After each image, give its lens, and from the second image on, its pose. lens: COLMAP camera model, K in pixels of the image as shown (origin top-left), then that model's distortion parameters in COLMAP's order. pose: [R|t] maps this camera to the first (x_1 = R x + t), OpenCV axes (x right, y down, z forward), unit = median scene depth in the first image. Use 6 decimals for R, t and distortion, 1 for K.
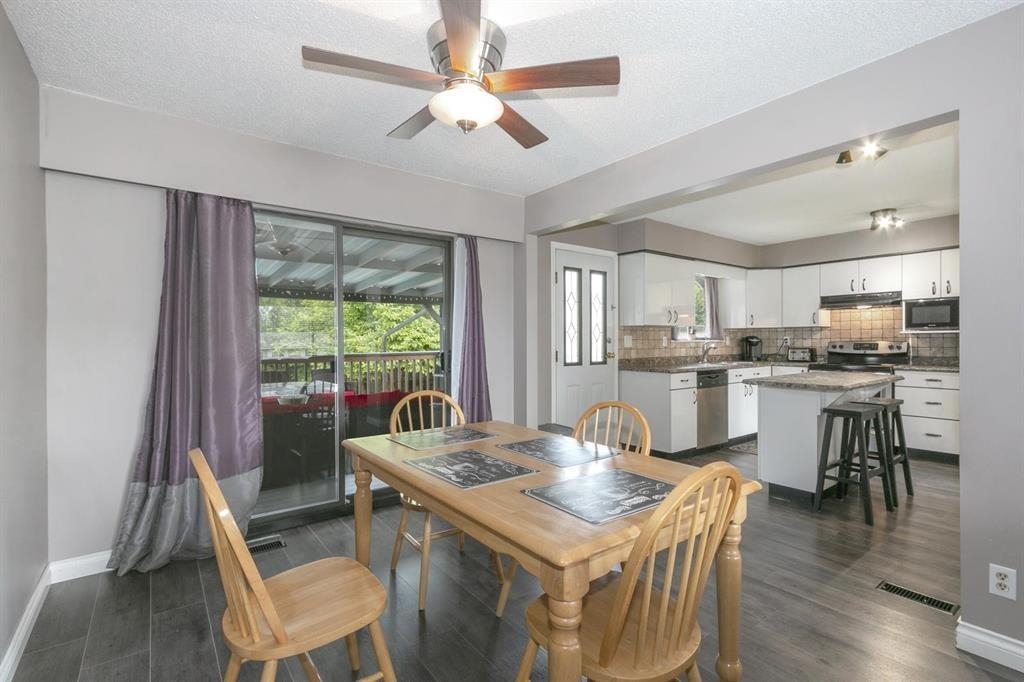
lens RADIAL K [[473.6, 0, 512.0], [0, 473.6, 341.0], [0, 0, 1]] dist [0.023784, -0.000042]
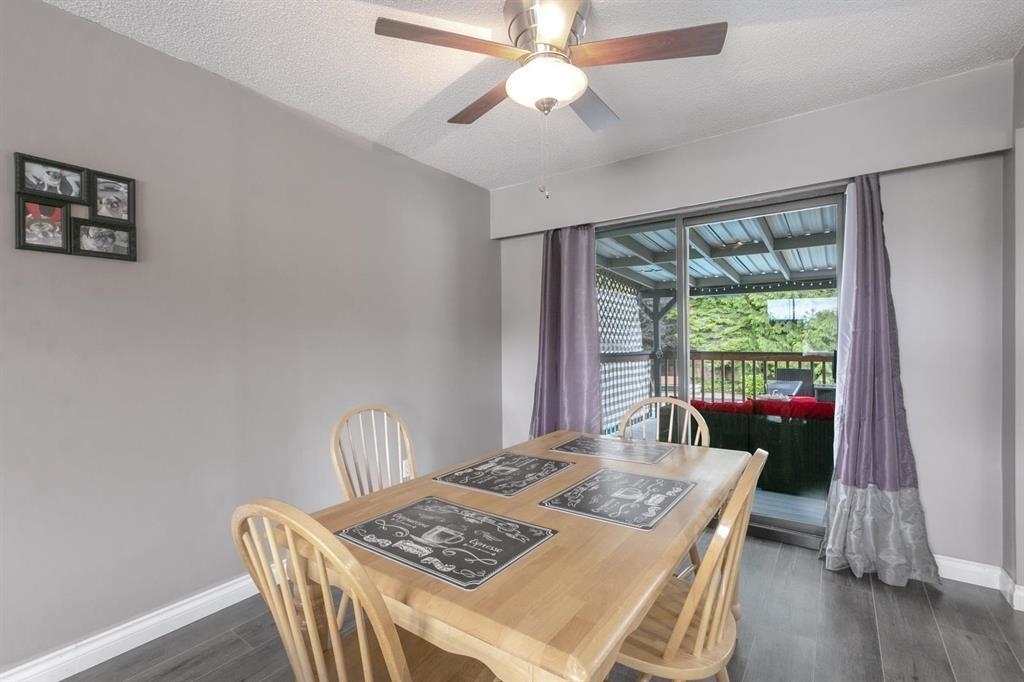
lens RADIAL K [[465.4, 0, 512.0], [0, 465.4, 341.0], [0, 0, 1]] dist [0.027100, -0.014356]
pose [[0.299641, 0.002096, -0.954050, 0.789735], [0.008246, 0.999955, 0.004786, -0.004442], [0.954016, -0.009301, 0.299611, 0.705080]]
